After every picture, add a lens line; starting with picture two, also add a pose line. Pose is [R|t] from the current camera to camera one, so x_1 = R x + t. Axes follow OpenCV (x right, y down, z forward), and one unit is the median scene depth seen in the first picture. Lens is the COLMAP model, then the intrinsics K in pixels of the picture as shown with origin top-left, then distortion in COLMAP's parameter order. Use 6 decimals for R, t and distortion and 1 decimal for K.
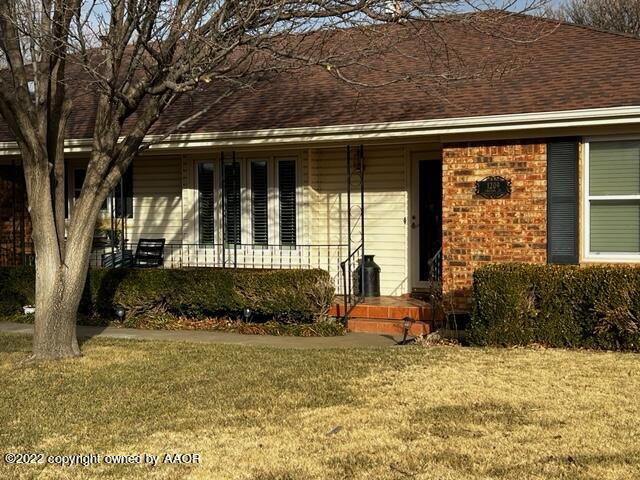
lens RADIAL K [[985.5, 0, 320.0], [0, 985.5, 240.0], [0, 0, 1]] dist [0.098510, -0.023727]
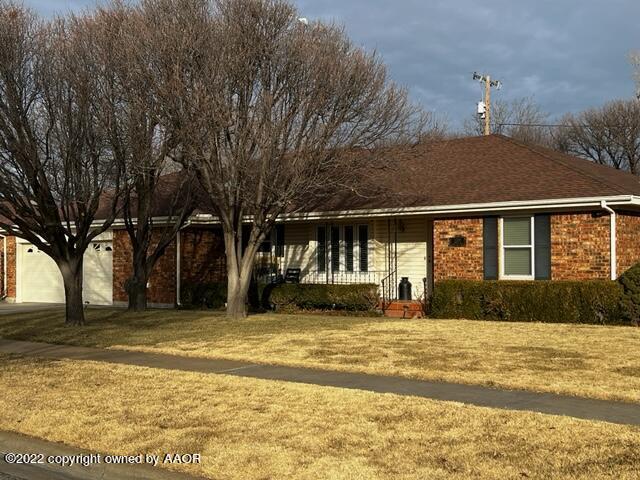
lens RADIAL K [[862.9, 0, 320.0], [0, 862.9, 240.0], [0, 0, 1]] dist [0.009753, 0.000082]
pose [[0.981789, -0.002015, -0.189962, 0.220204], [-0.006245, 0.999061, -0.042875, 0.018057], [0.189870, 0.043281, 0.980855, -0.670294]]
